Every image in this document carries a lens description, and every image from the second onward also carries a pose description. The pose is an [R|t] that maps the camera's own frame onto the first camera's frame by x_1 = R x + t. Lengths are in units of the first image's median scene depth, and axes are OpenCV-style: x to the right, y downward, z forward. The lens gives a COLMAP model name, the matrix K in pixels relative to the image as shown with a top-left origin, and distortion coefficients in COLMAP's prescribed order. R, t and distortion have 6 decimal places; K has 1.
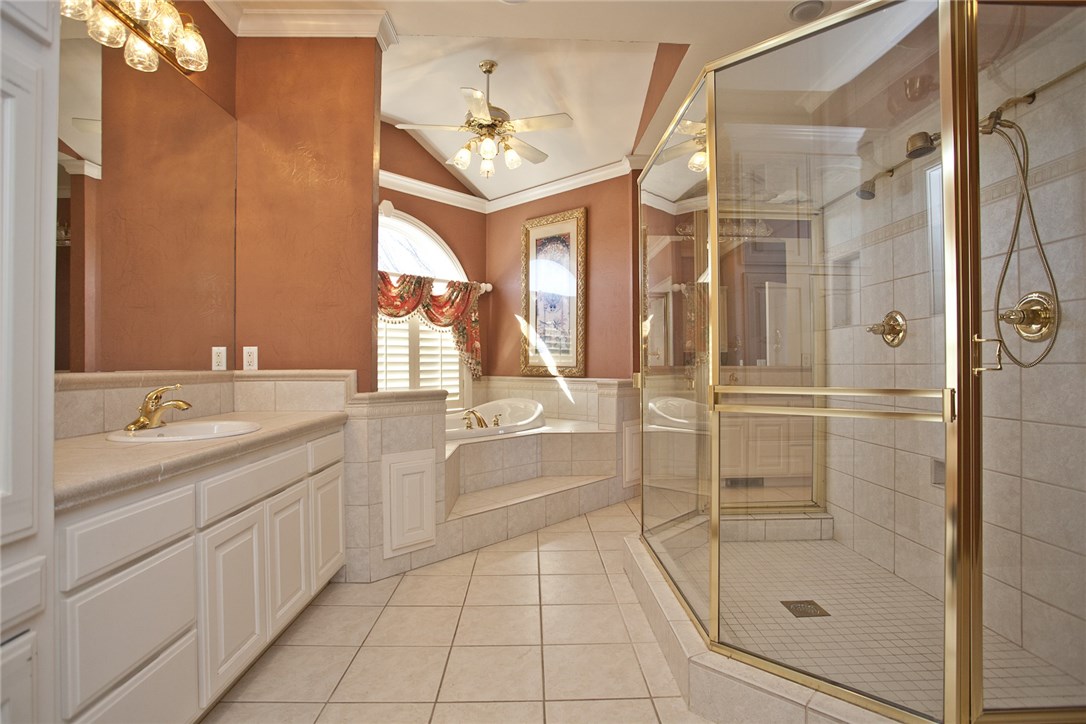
lens RADIAL K [[540.9, 0, 545.6], [0, 540.9, 362.5], [0, 0, 1]] dist [-0.076113, 0.034990]
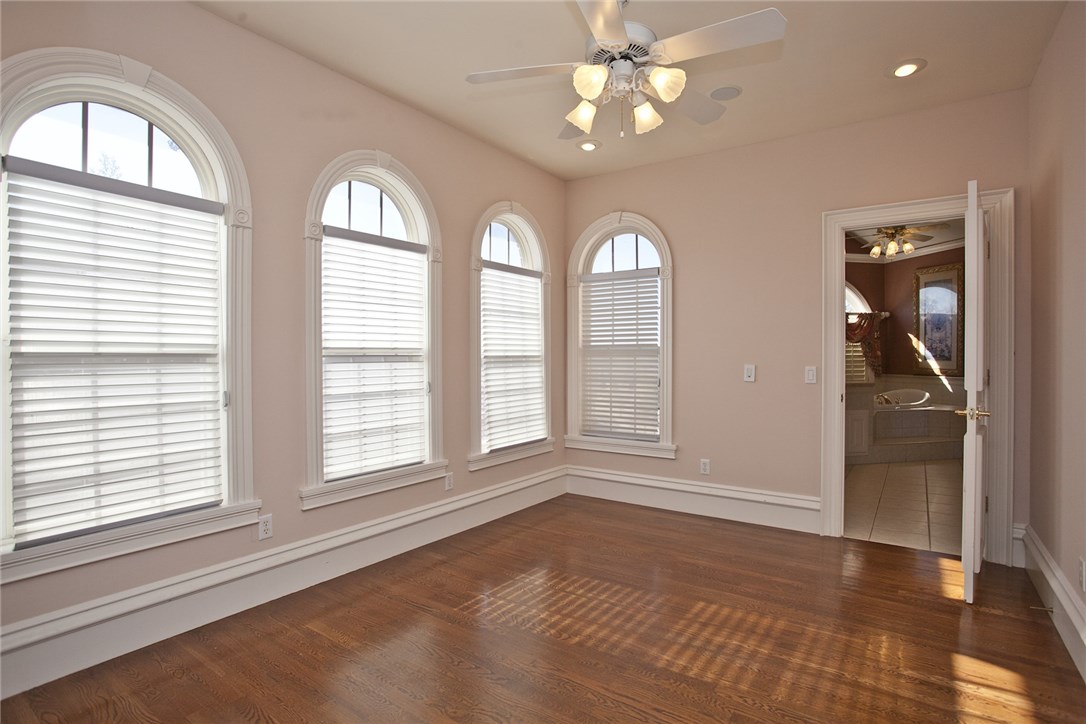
lens RADIAL K [[540.9, 0, 545.6], [0, 540.9, 362.5], [0, 0, 1]] dist [-0.076113, 0.034990]
pose [[0.800728, 0.003901, -0.599016, 0.011805], [0.004902, 0.999903, 0.013063, -0.033968], [0.599009, -0.013396, 0.800631, -0.801584]]
